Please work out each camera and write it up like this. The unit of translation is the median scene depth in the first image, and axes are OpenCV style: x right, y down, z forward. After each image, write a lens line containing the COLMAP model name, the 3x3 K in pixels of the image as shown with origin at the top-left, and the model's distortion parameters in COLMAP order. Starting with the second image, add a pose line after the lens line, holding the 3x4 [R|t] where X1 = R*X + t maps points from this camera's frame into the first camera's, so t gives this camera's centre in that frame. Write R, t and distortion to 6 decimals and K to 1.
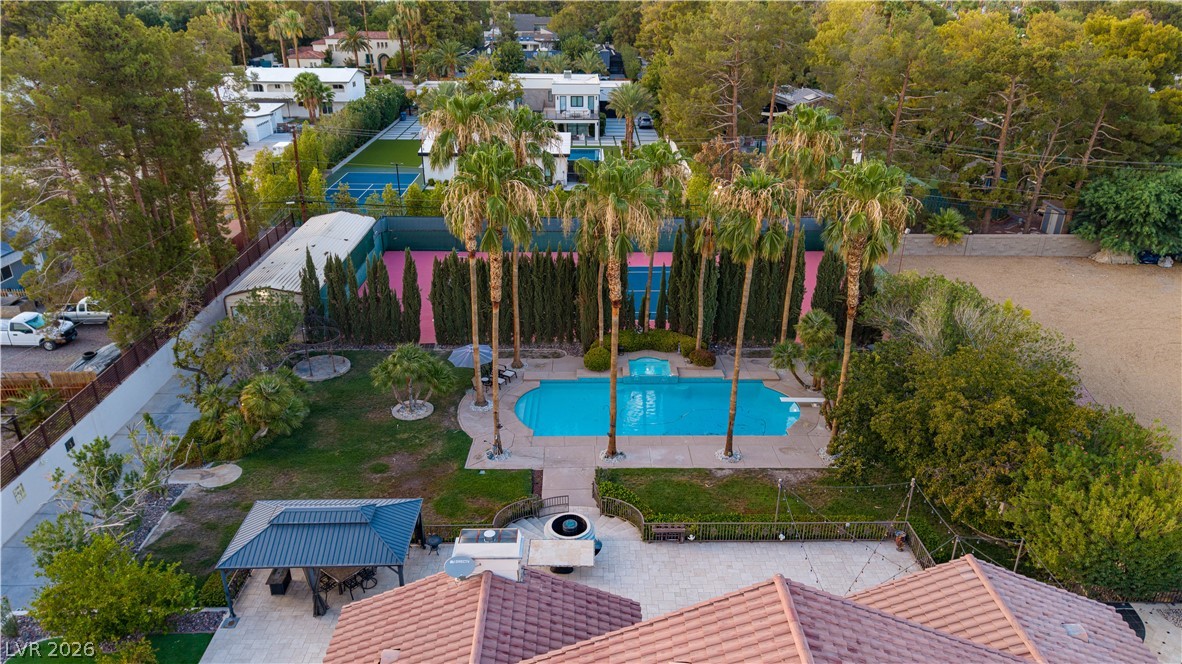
lens RADIAL K [[790.1, 0, 592.4], [0, 790.1, 338.5], [0, 0, 1]] dist [0.005112, 0.003420]
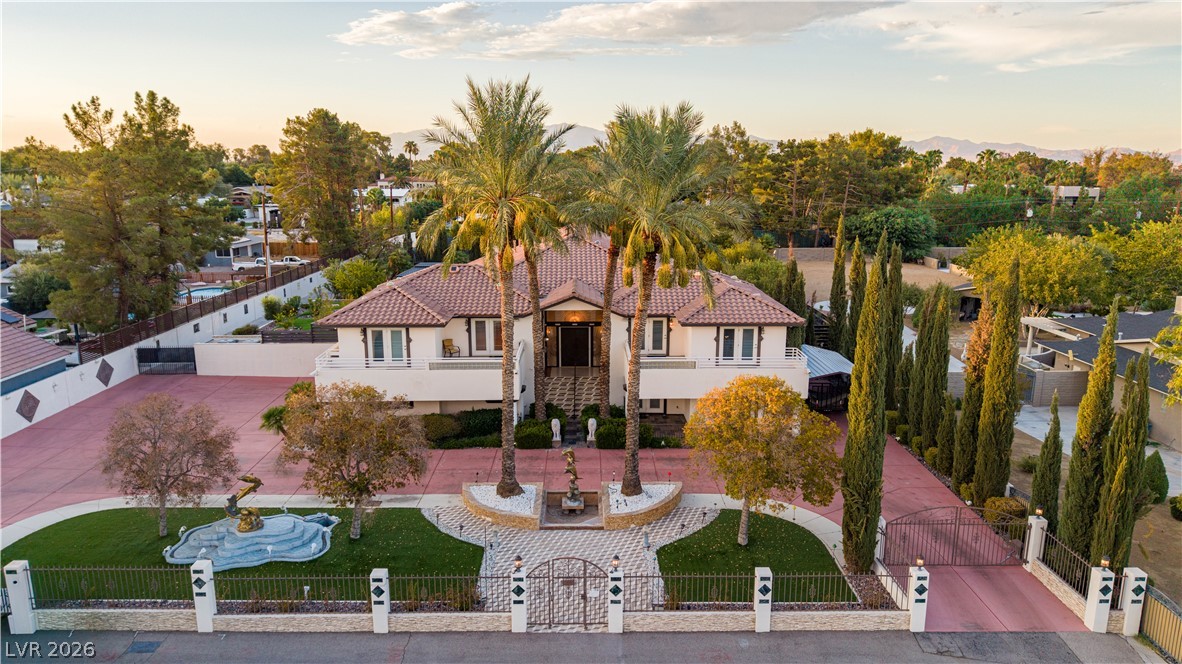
lens RADIAL K [[790.1, 0, 592.4], [0, 790.1, 338.5], [0, 0, 1]] dist [0.005112, 0.003420]
pose [[0.999907, -0.002081, -0.013484, 0.101326], [-0.000779, 0.977977, -0.208710, 0.427135], [0.013621, 0.208701, 0.977885, -0.643921]]
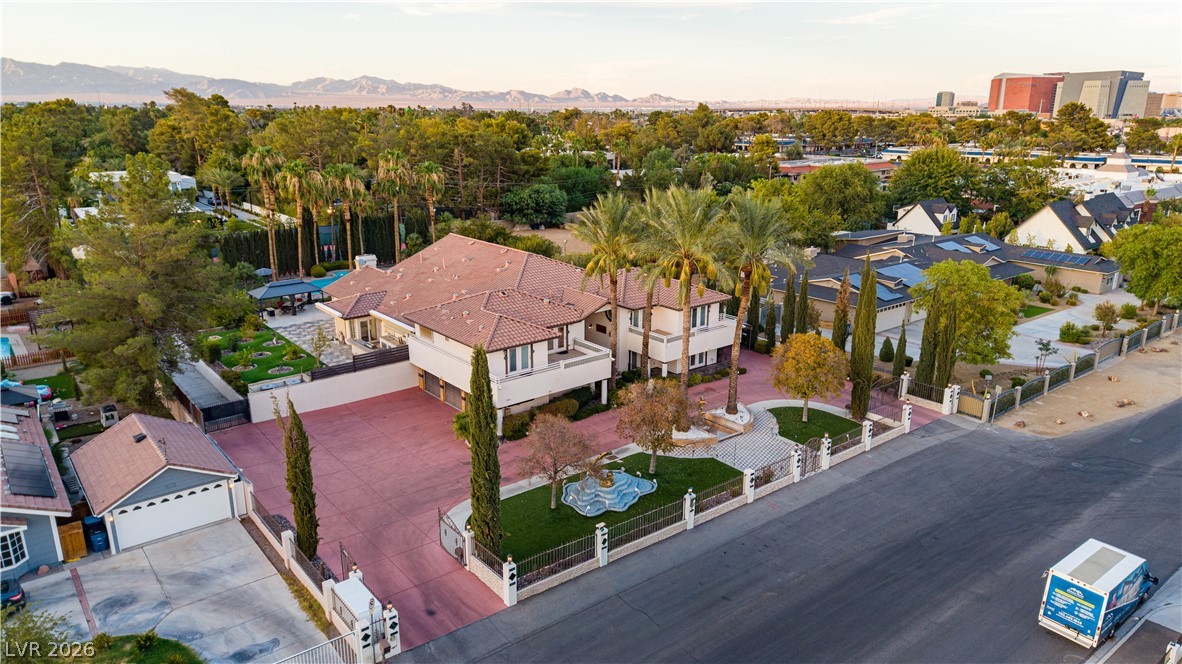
lens RADIAL K [[803.5, 0, 595.0], [0, 803.5, 323.7], [0, 0, 1]] dist [0.043256, -0.056204]
pose [[0.789869, -0.163406, 0.591105, -0.493190], [0.253874, 0.964508, -0.072610, 0.351808], [-0.558260, 0.207419, 0.803320, -0.775938]]
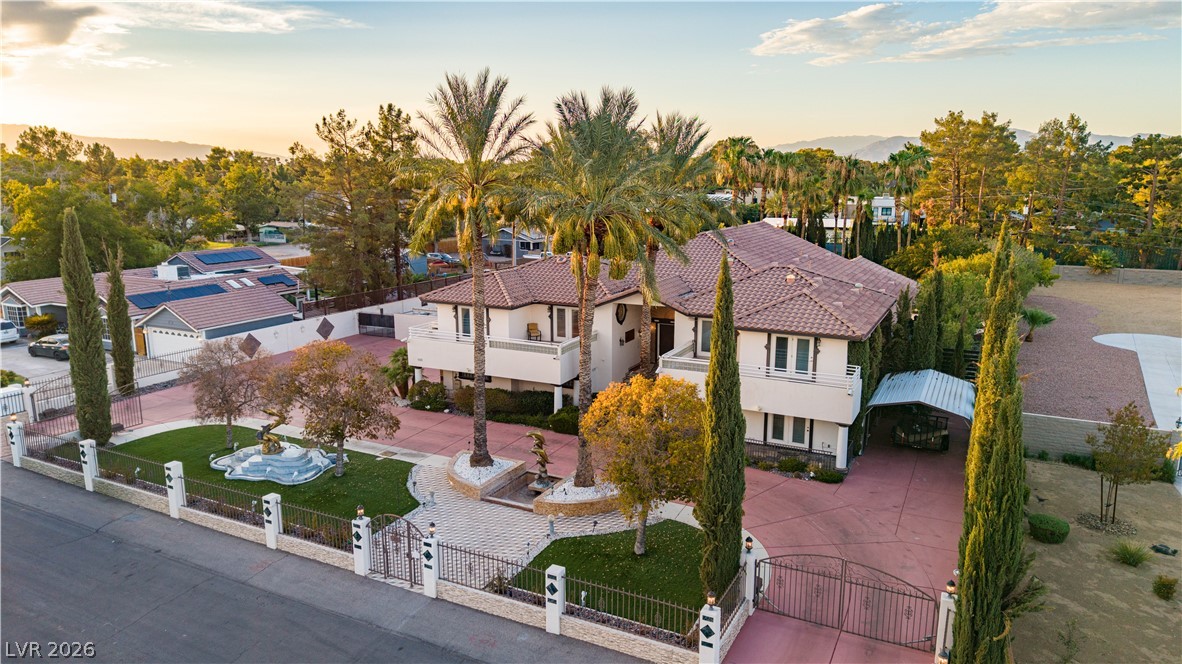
lens RADIAL K [[790.1, 0, 592.4], [0, 790.1, 338.5], [0, 0, 1]] dist [0.005112, 0.003420]
pose [[0.877912, 0.092455, -0.469811, 0.342361], [-0.193387, 0.966060, -0.171260, 0.413803], [0.438031, 0.241206, 0.865995, -0.584076]]
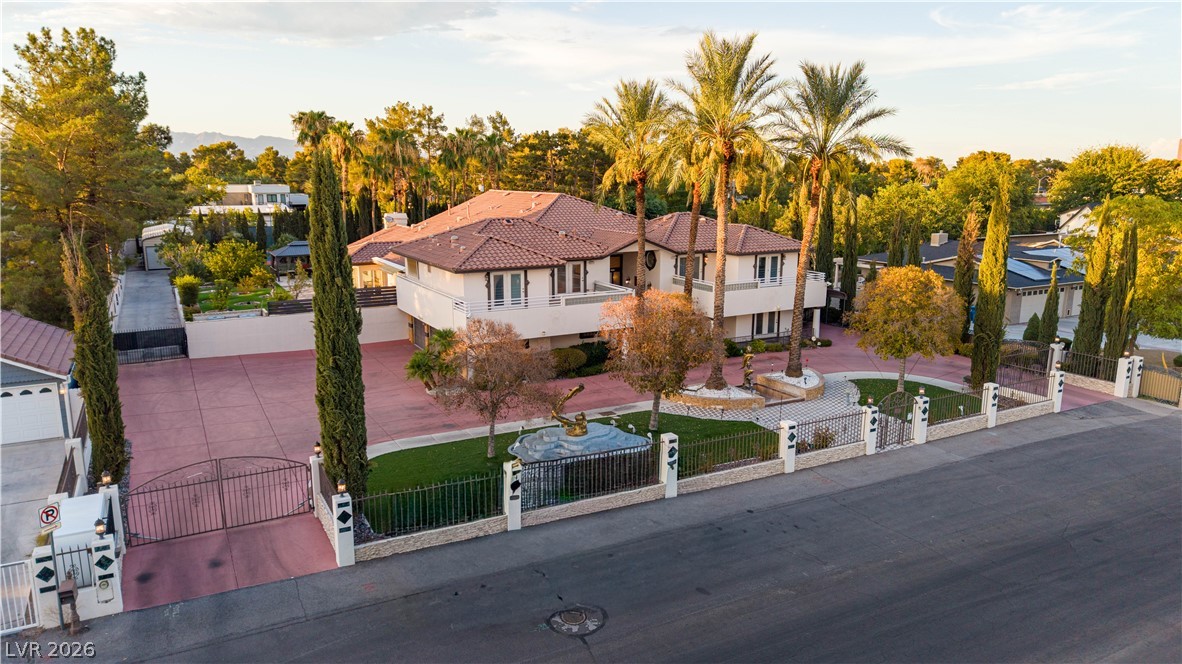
lens RADIAL K [[795.8, 0, 591.0], [0, 795.8, 332.0], [0, 0, 1]] dist [0.030023, -0.030626]
pose [[0.887820, -0.093323, 0.450628, -0.297036], [0.192769, 0.964588, -0.180029, 0.466859], [-0.417870, 0.246701, 0.874370, -0.627374]]
